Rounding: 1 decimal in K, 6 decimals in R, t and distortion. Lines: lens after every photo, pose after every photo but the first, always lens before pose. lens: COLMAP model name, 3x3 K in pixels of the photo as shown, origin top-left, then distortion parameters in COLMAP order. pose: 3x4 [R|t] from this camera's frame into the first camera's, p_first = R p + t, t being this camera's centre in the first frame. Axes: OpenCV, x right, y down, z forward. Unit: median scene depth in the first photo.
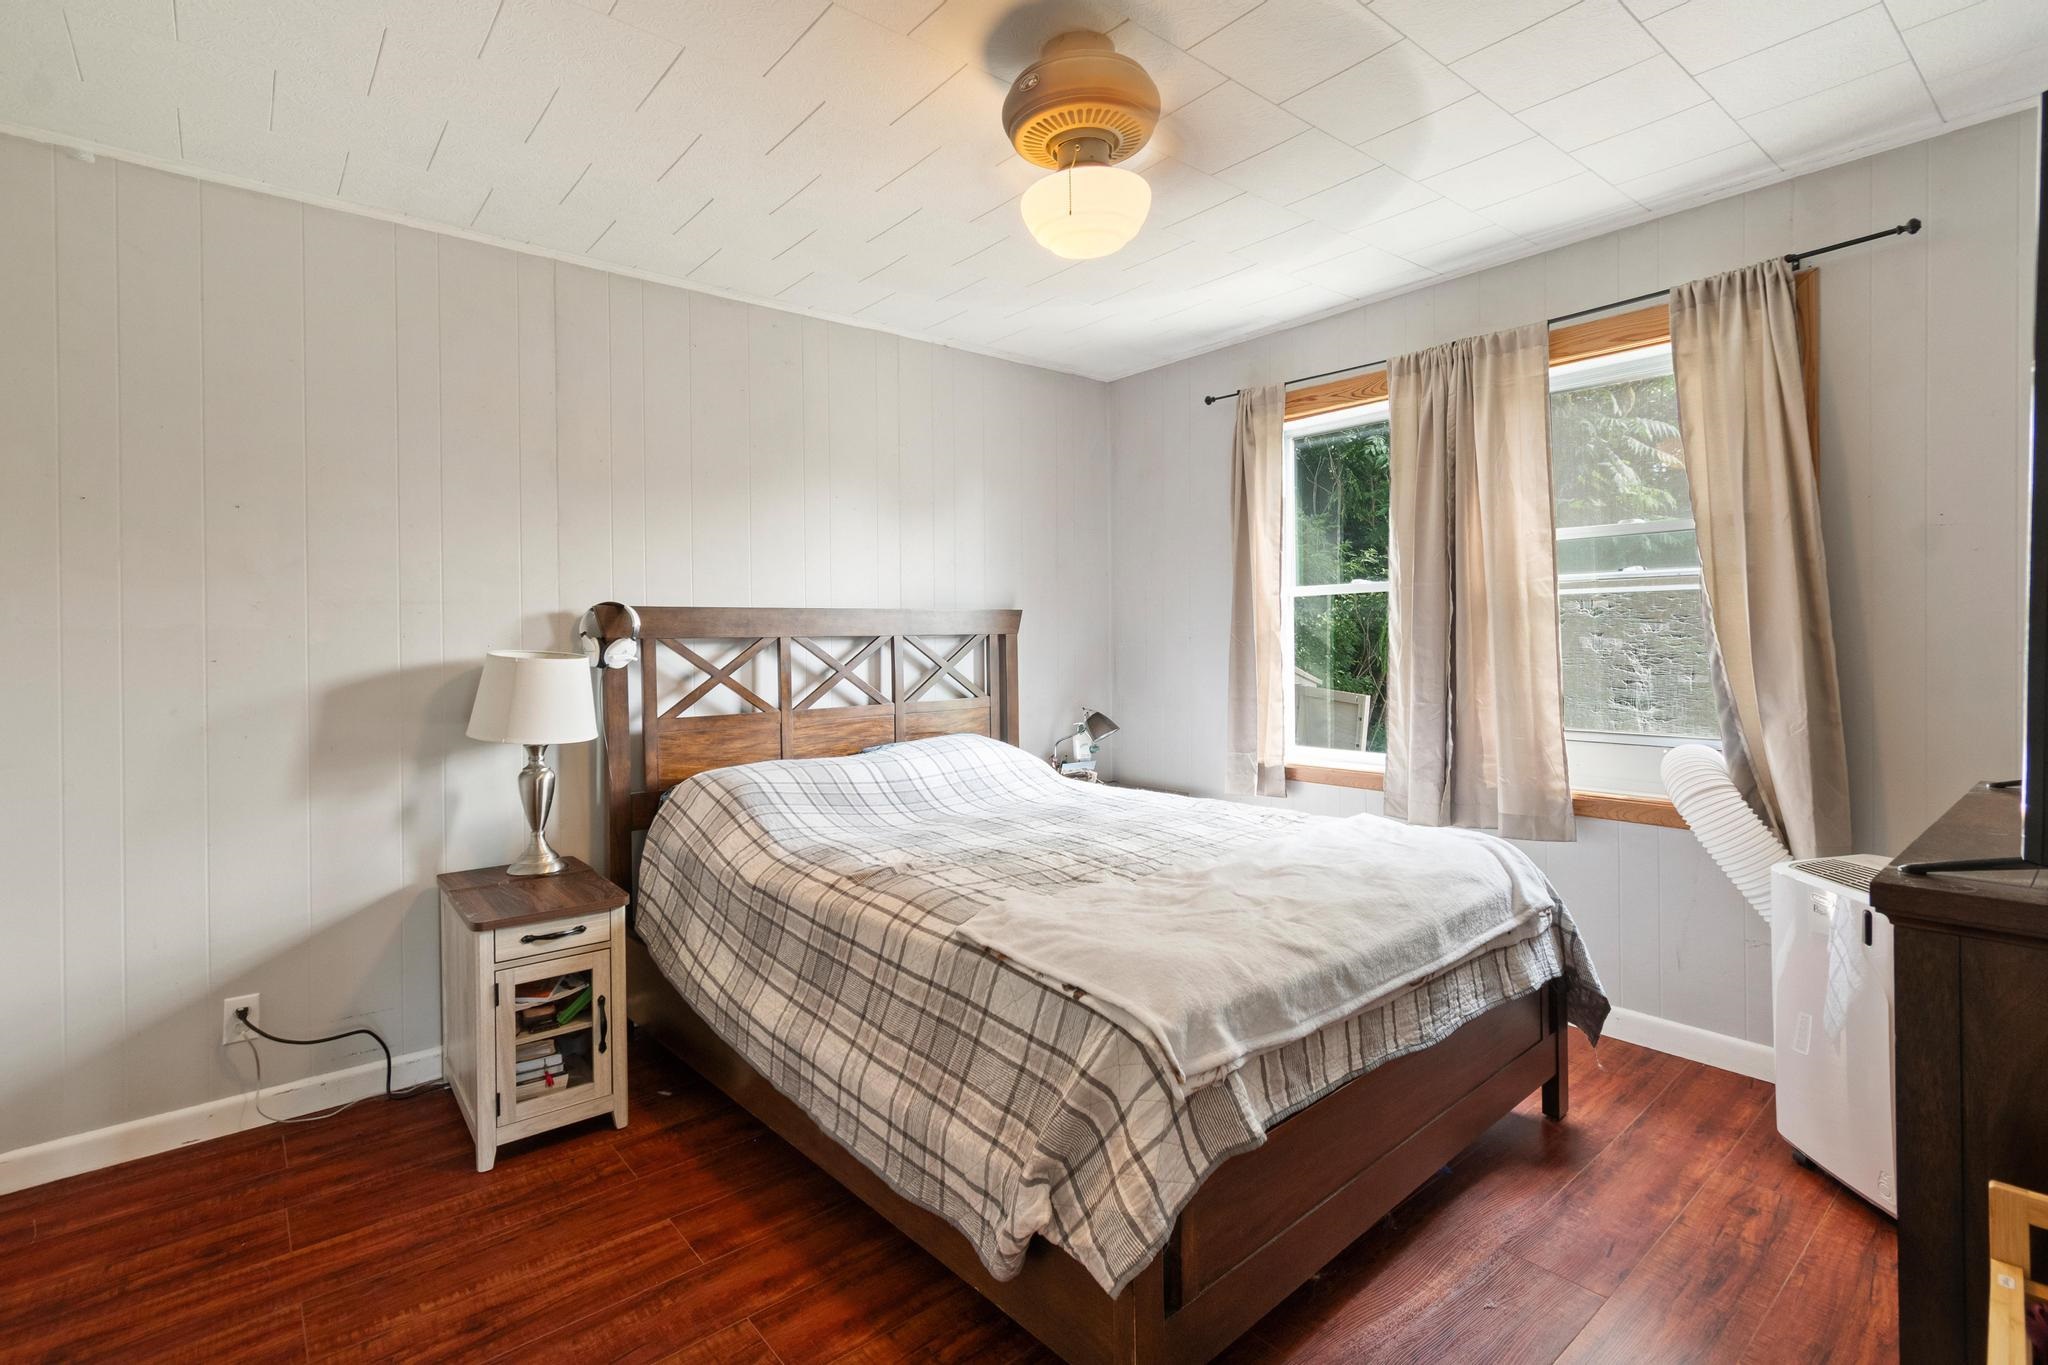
lens RADIAL K [[969.9, 0, 1016.4], [0, 969.9, 642.1], [0, 0, 1]] dist [0.002487, 0.000258]
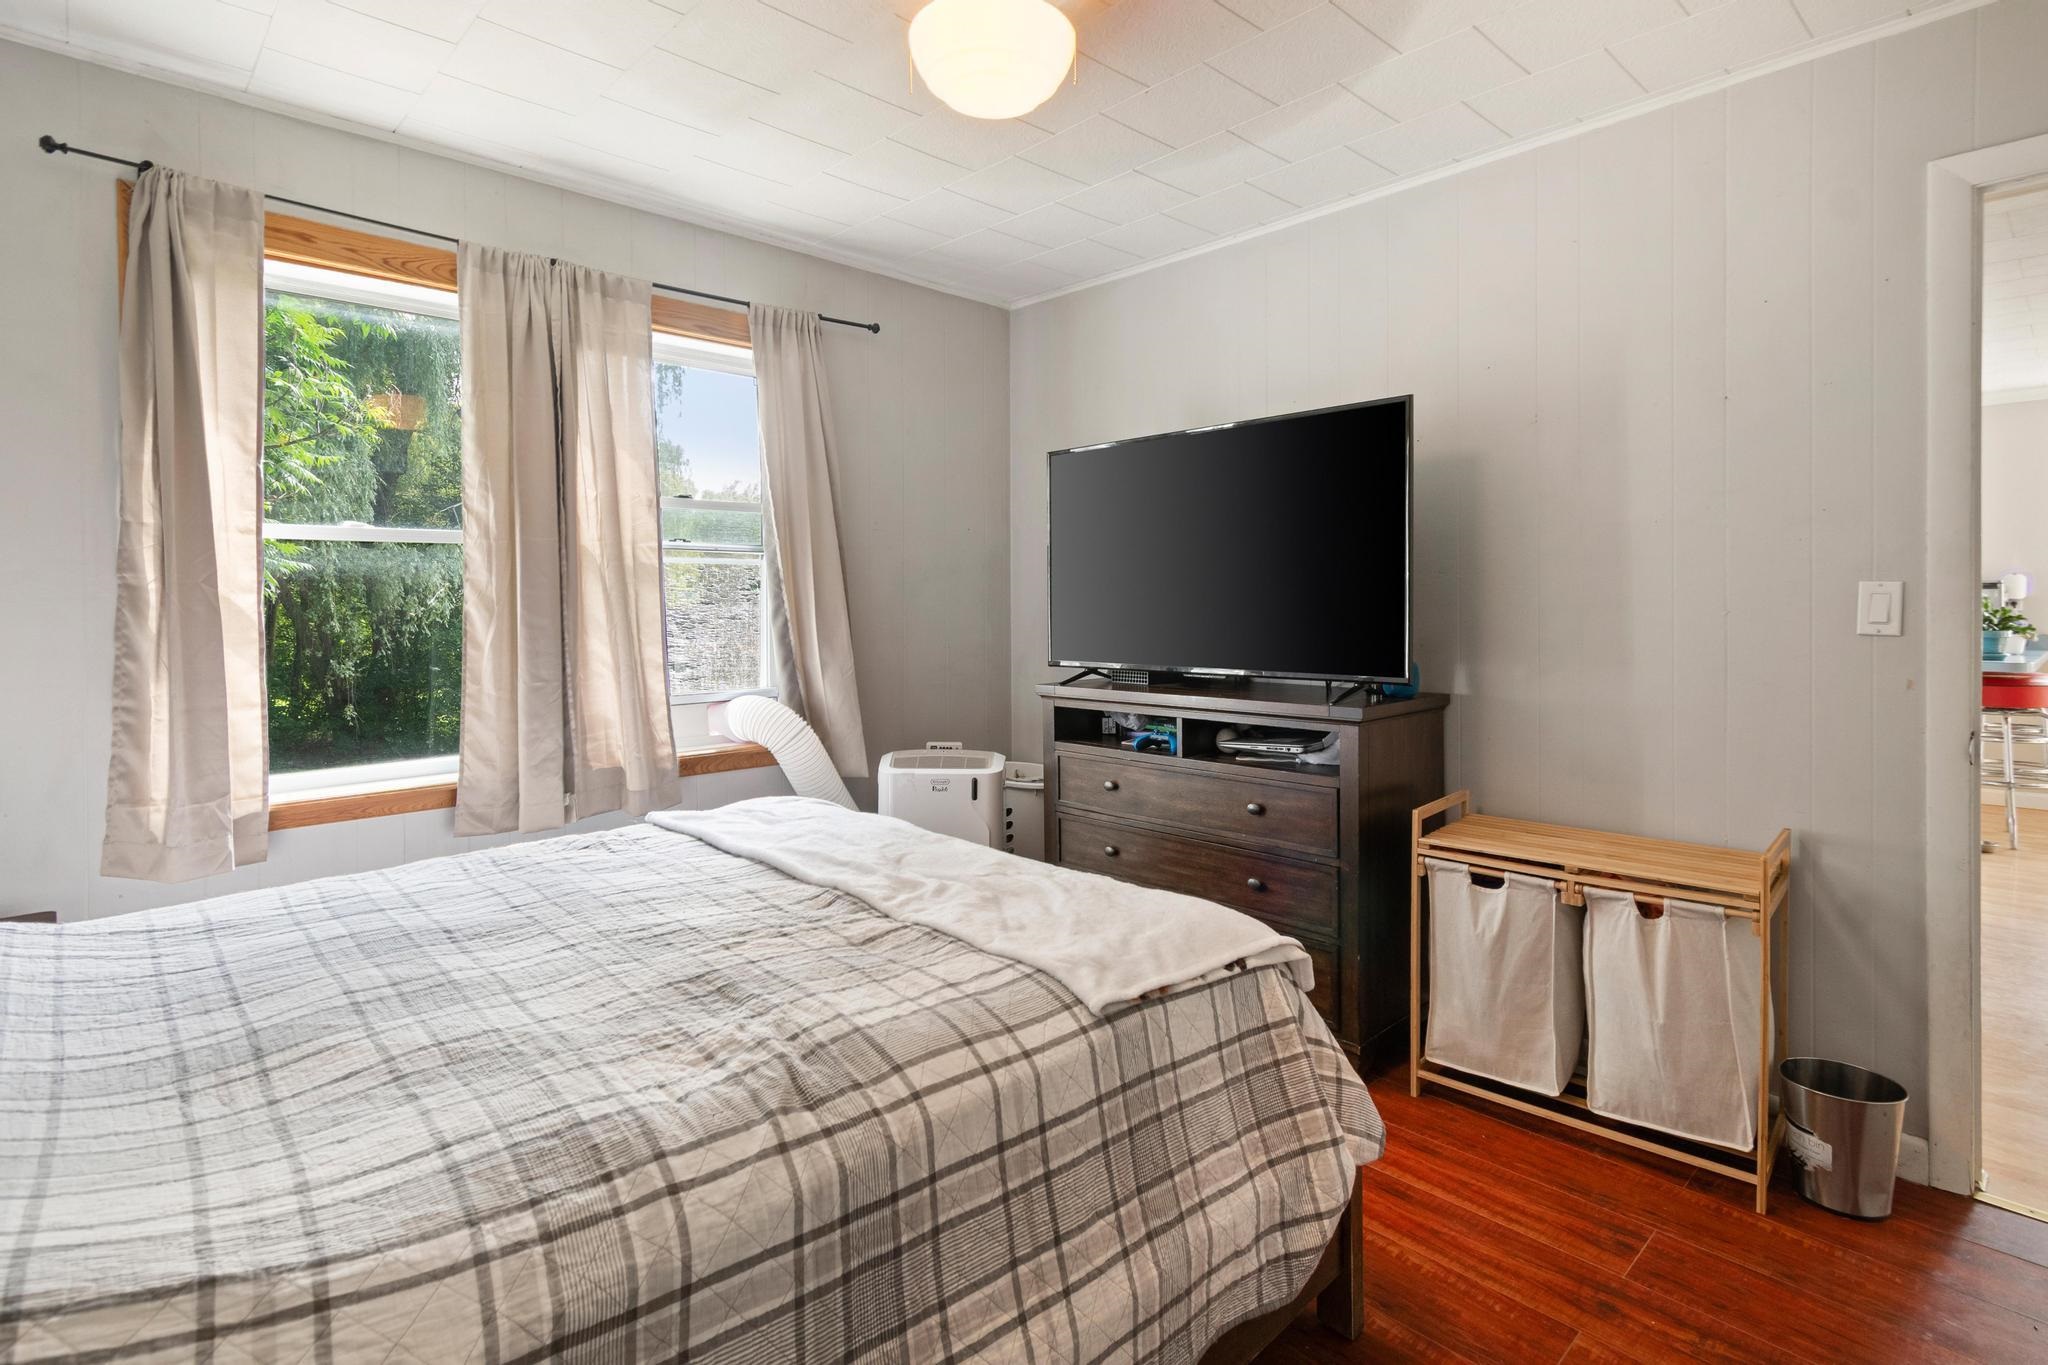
lens RADIAL K [[1002.1, 0, 1024.0], [0, 1002.1, 618.3], [0, 0, 1]] dist [0.003862, 0.000492]
pose [[-0.064843, -0.009392, 0.997851, -0.629816], [0.008231, 0.999917, 0.009946, 0.003380], [-0.997862, 0.008858, -0.064760, 0.876733]]
